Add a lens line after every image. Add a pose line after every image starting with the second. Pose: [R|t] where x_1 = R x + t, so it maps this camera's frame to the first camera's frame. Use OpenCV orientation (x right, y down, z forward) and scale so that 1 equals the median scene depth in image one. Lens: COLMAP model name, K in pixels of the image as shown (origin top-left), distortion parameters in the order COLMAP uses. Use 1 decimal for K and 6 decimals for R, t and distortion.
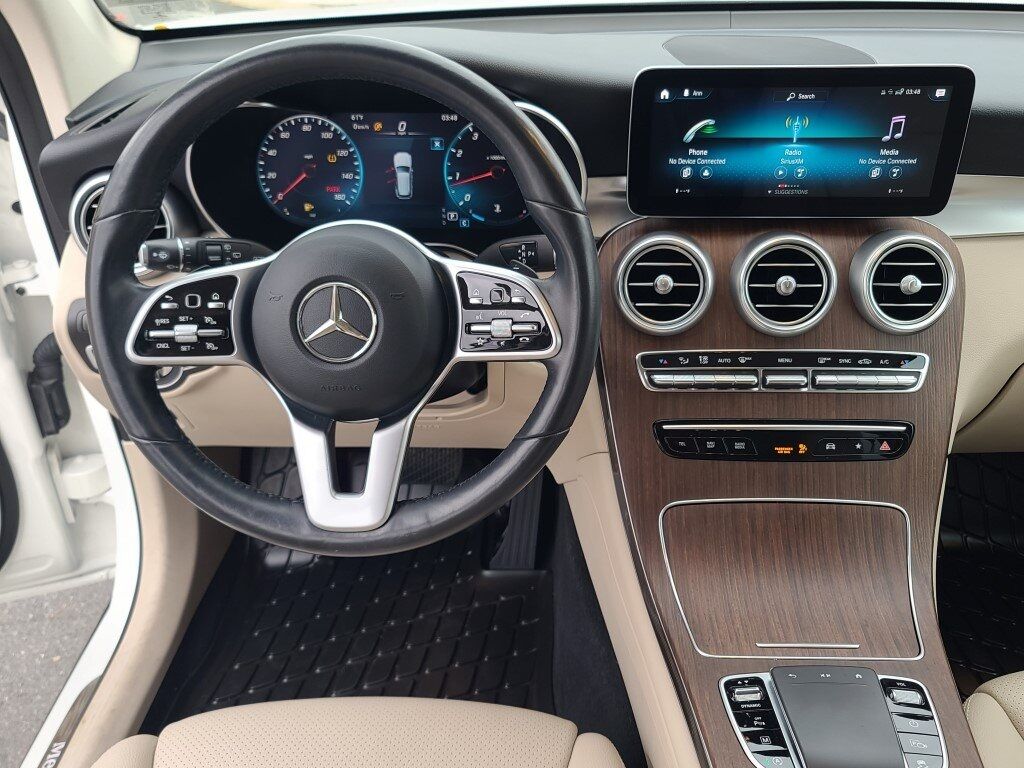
lens RADIAL K [[961.9, 0, 532.0], [0, 961.9, 406.6], [0, 0, 1]] dist [0.033242, -0.009908]
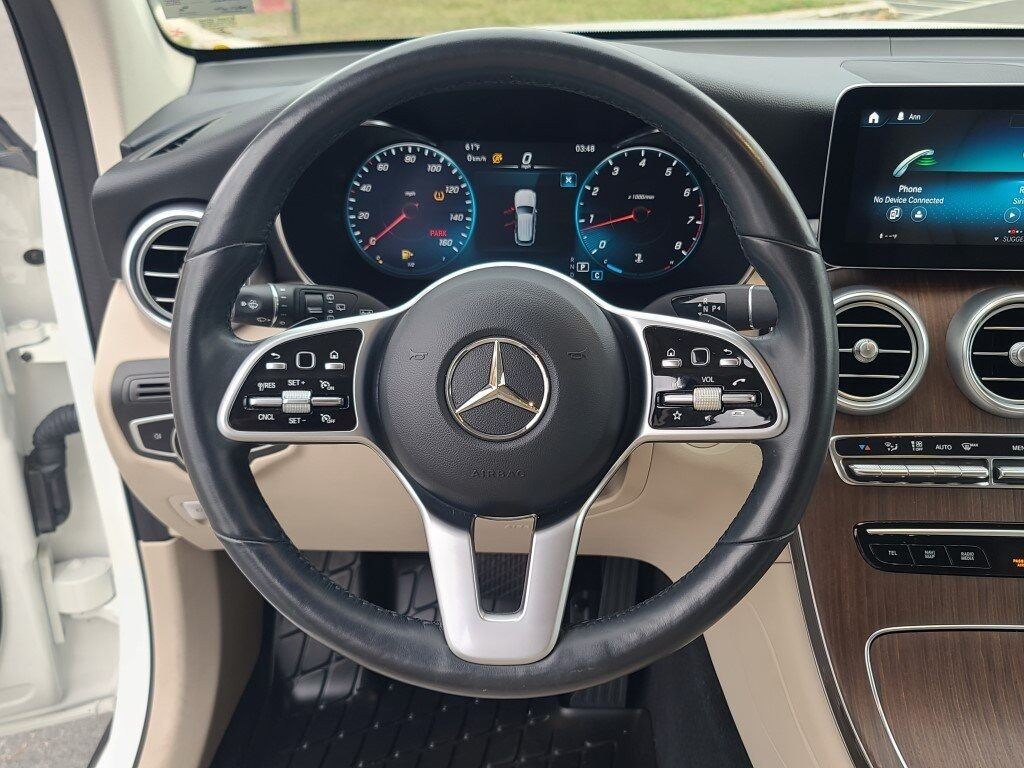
lens RADIAL K [[1092.2, 0, 532.5], [0, 1092.2, 396.4], [0, 0, 1]] dist [0.021066, 0.001662]
pose [[0.999914, 0.011862, 0.005636, -0.144270], [-0.011228, 0.994761, -0.101610, 0.005901], [-0.006812, 0.101538, 0.994808, 0.104722]]
